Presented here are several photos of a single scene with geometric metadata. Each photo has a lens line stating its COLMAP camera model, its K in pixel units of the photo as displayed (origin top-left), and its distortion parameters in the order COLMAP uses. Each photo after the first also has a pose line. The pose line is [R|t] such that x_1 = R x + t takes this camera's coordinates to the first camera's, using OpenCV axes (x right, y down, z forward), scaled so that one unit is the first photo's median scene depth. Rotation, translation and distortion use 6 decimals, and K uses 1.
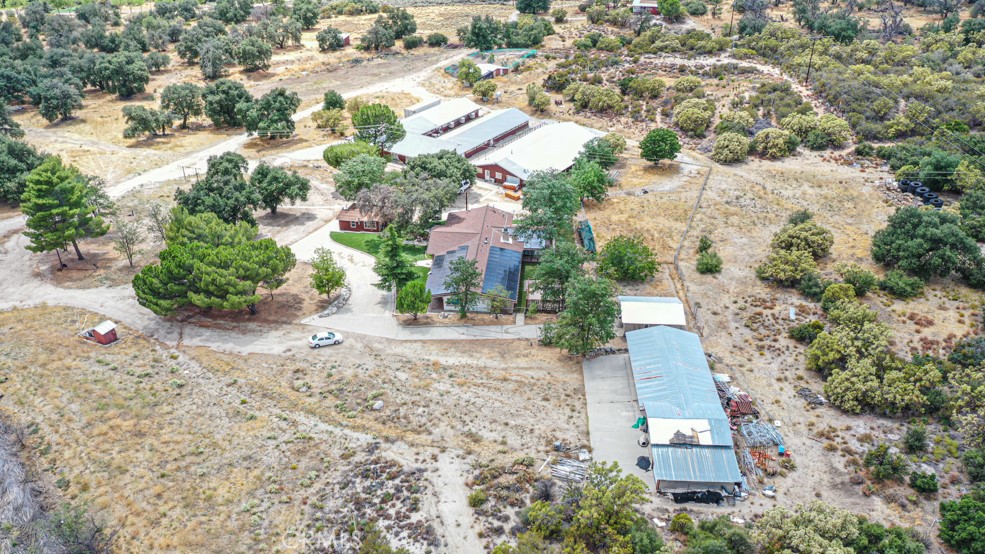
lens RADIAL K [[778.1, 0, 499.0], [0, 778.1, 277.1], [0, 0, 1]] dist [0.006170, 0.000466]
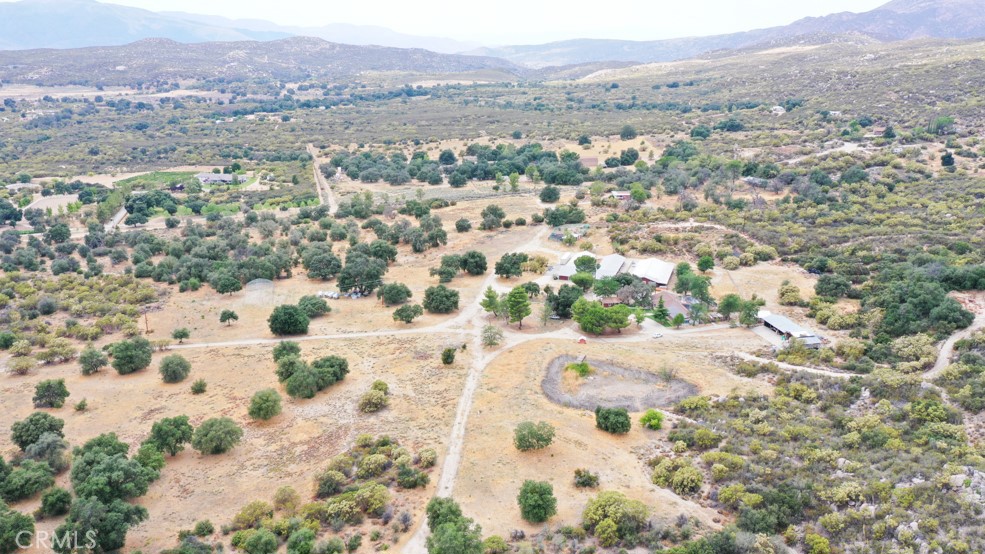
lens RADIAL K [[778.1, 0, 499.0], [0, 778.1, 277.1], [0, 0, 1]] dist [0.006170, 0.000466]
pose [[0.965926, -0.080457, 0.245995, -1.159175], [0.127159, 0.975359, -0.180293, 0.247750], [-0.225428, 0.205430, 0.952355, -1.251721]]
